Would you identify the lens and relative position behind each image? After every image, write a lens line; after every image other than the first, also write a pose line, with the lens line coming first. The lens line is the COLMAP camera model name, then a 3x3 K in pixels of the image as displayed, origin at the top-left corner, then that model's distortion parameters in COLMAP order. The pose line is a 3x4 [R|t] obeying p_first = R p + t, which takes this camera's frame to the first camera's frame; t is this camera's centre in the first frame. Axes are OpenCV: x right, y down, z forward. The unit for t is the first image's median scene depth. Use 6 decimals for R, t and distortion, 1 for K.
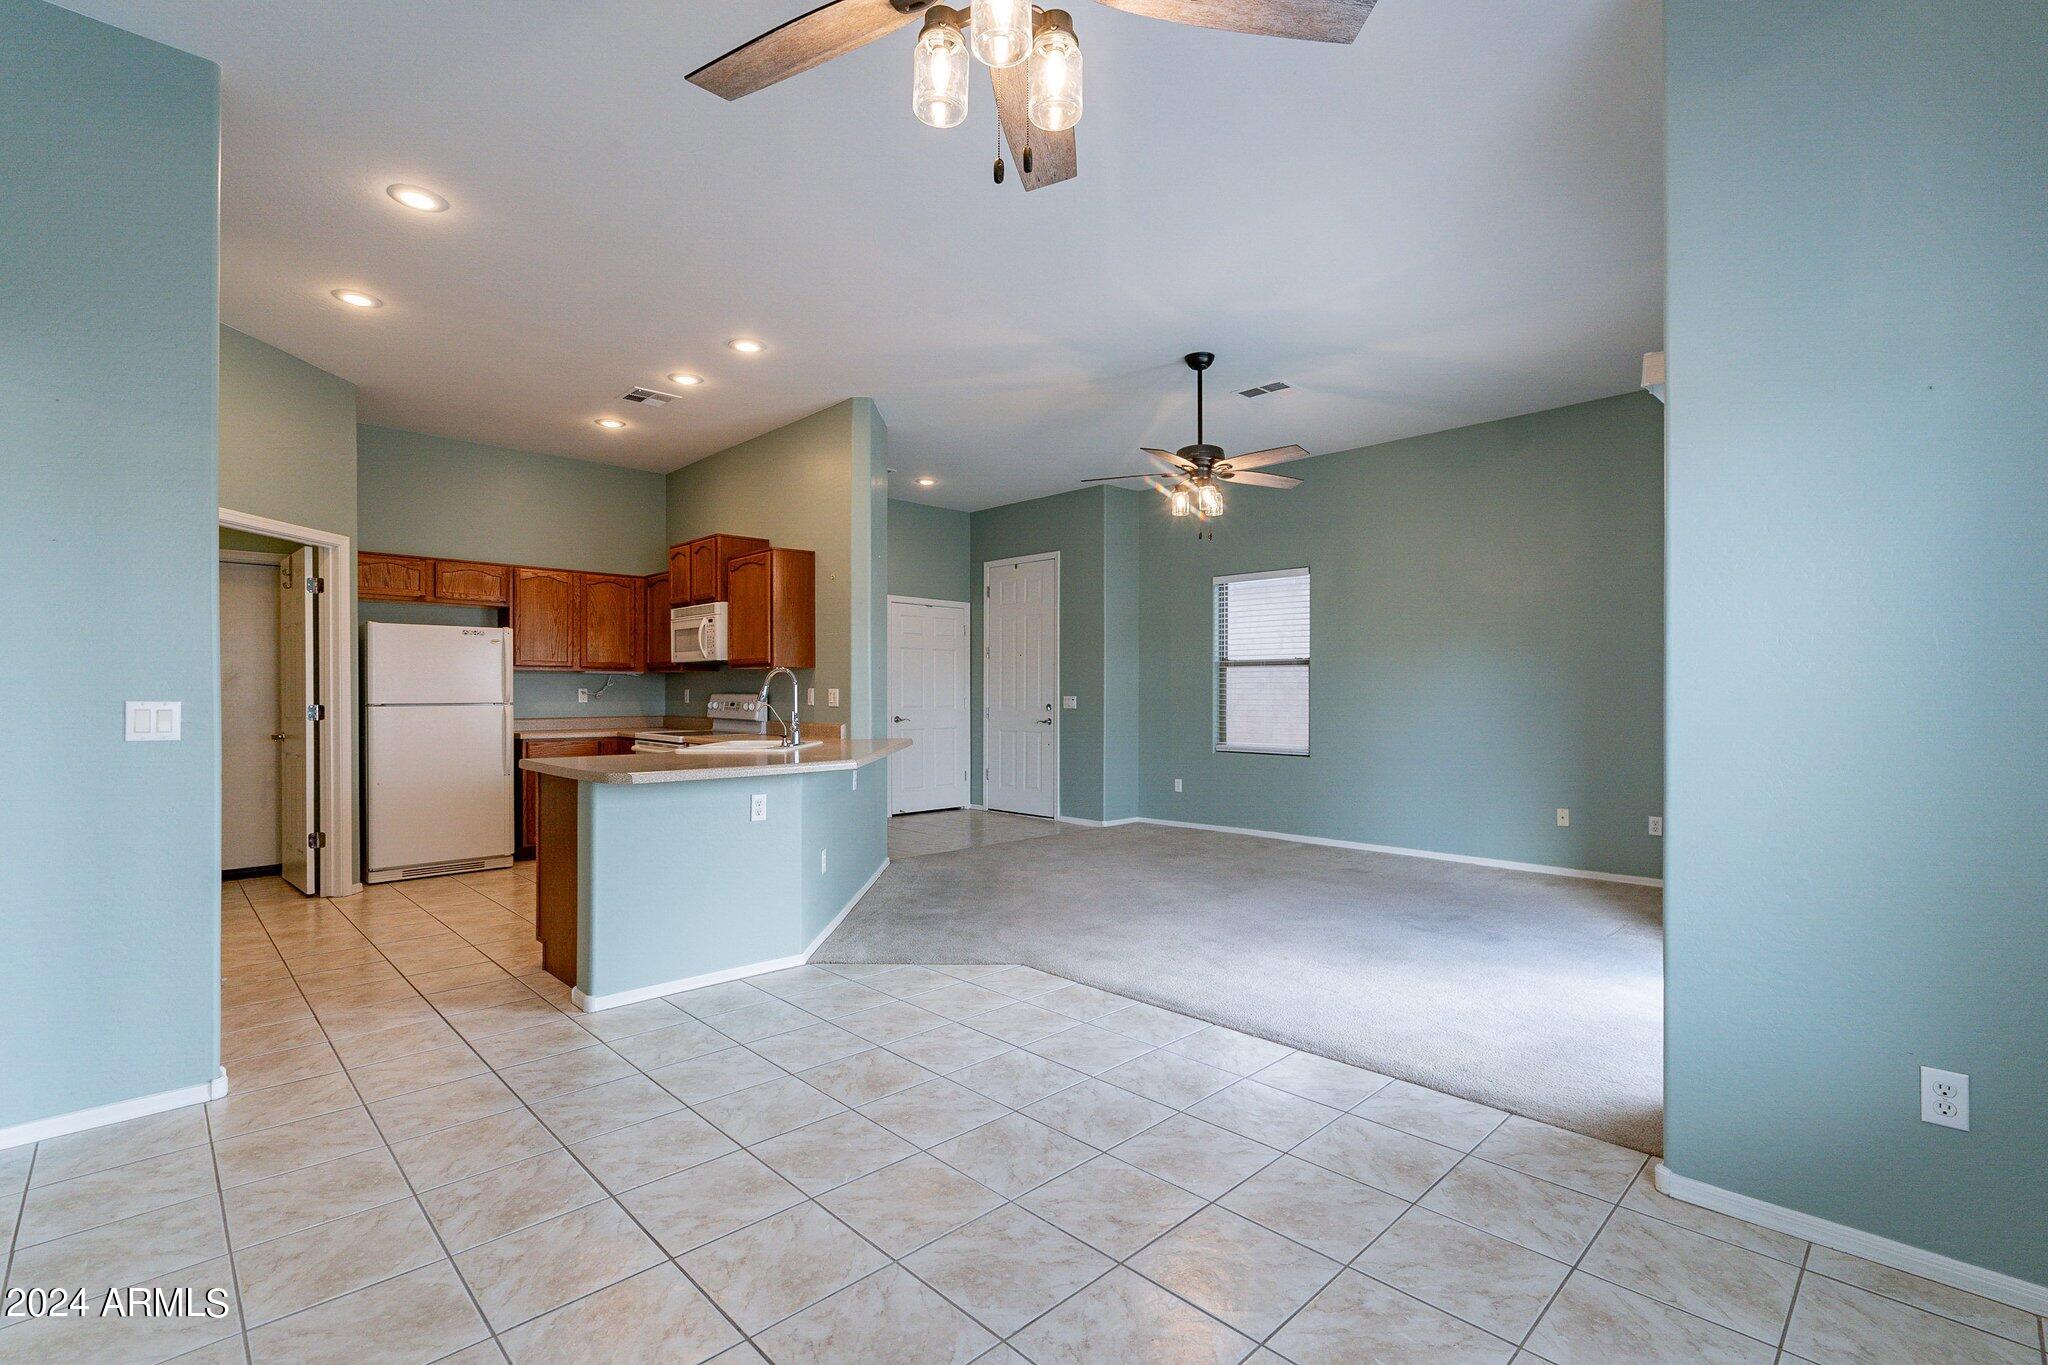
lens RADIAL K [[917.5, 0, 1022.1], [0, 917.5, 690.9], [0, 0, 1]] dist [-0.003790, 0.000539]
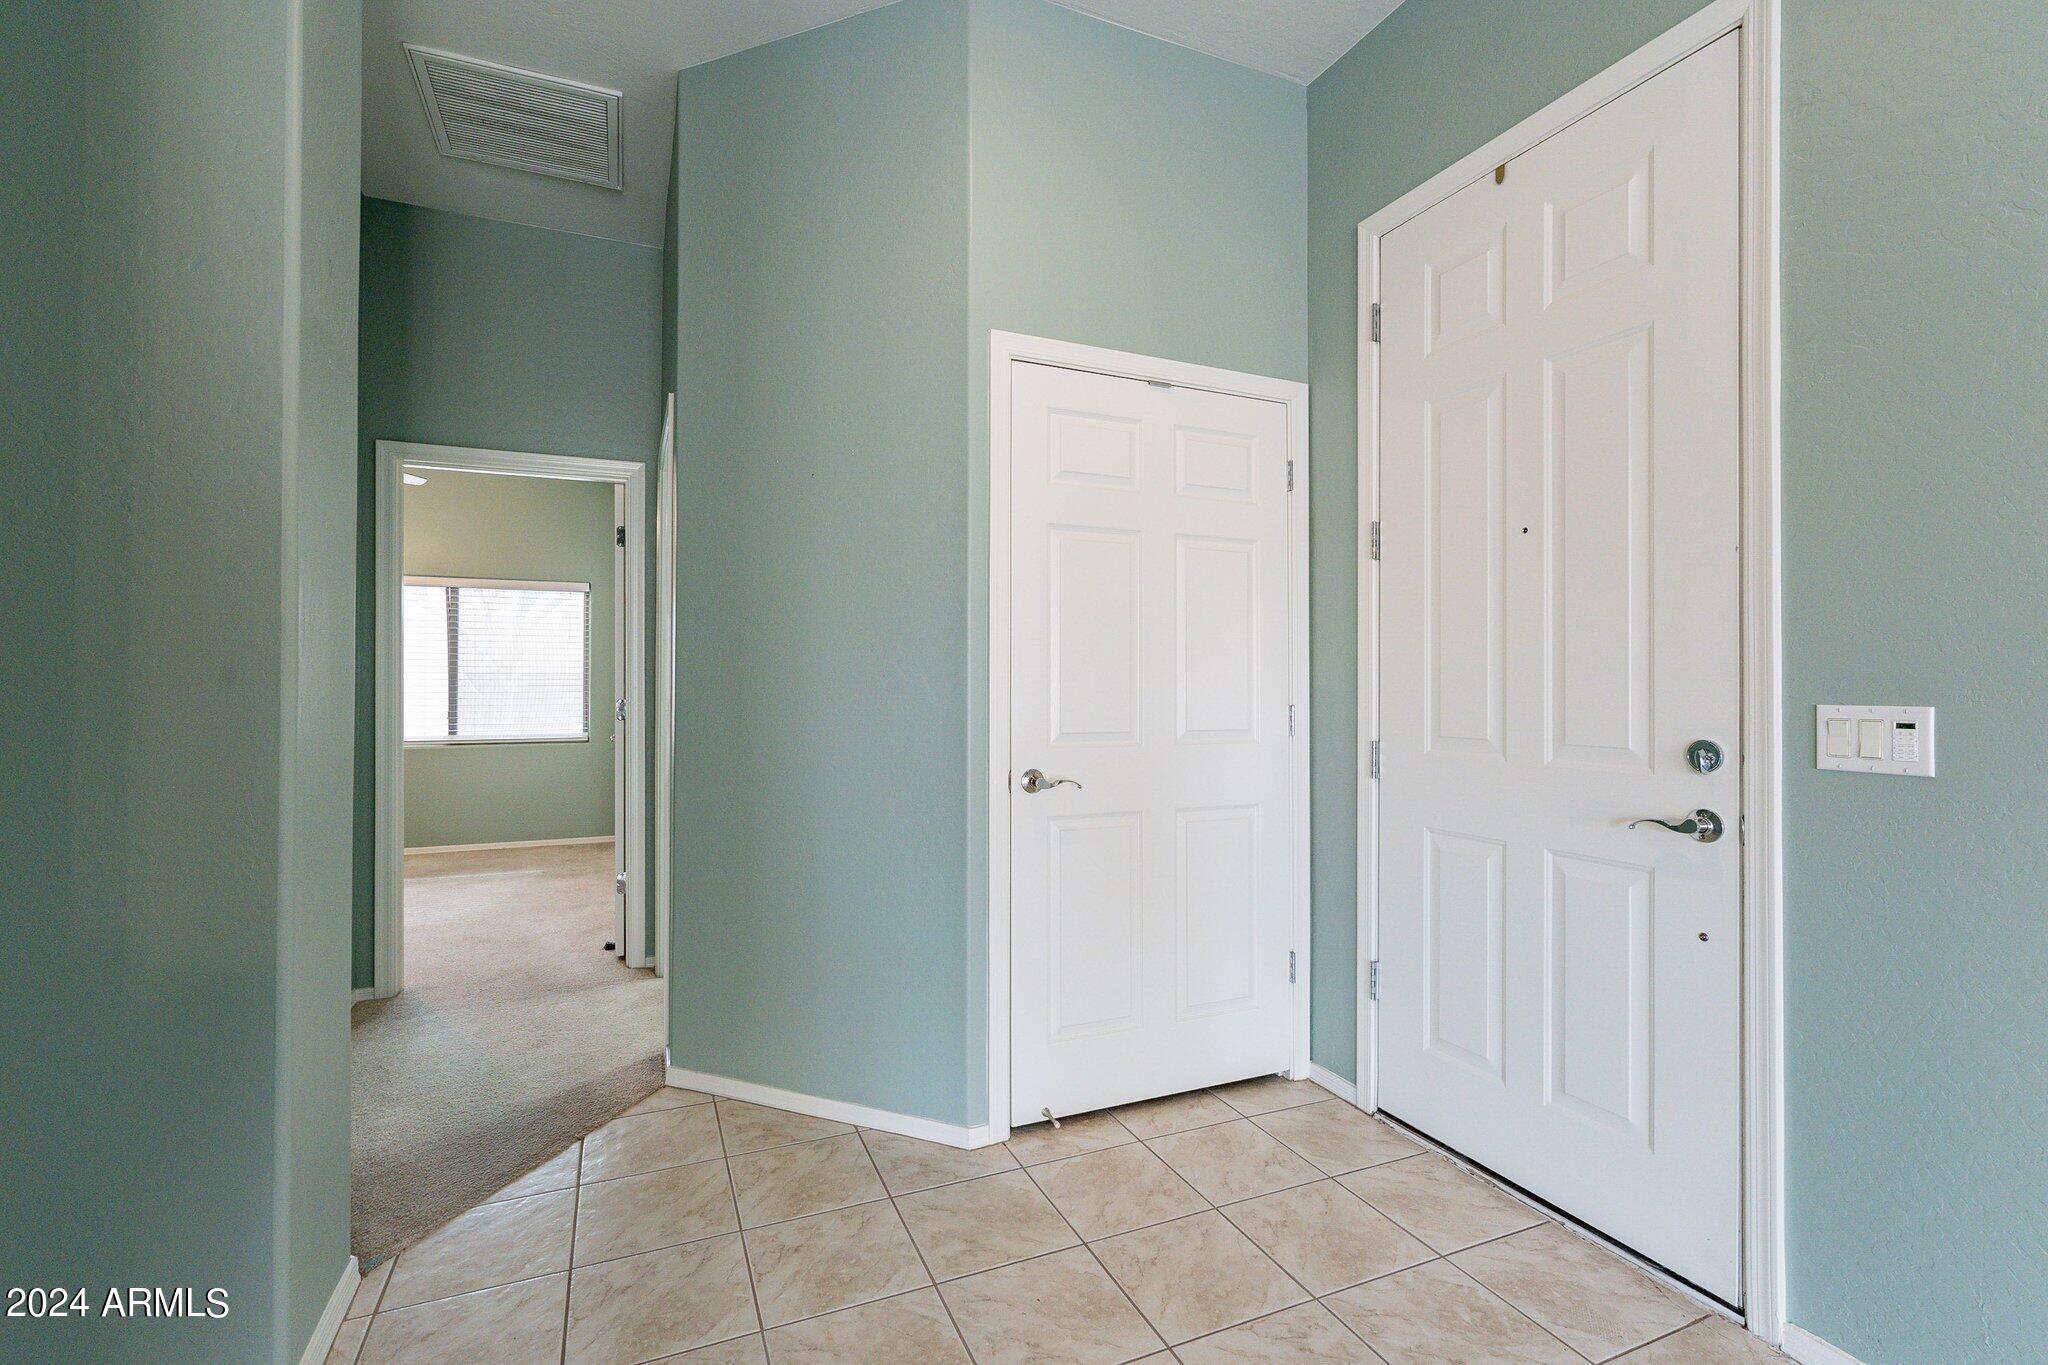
lens RADIAL K [[931.4, 0, 1024.0], [0, 931.4, 682.5], [0, 0, 1]] dist [-0.001076, 0.000138]
pose [[0.935715, -0.001643, -0.352754, -0.043664], [0.001976, 0.999998, 0.000583, 0.000782], [0.352752, -0.001242, 0.935716, 0.820044]]
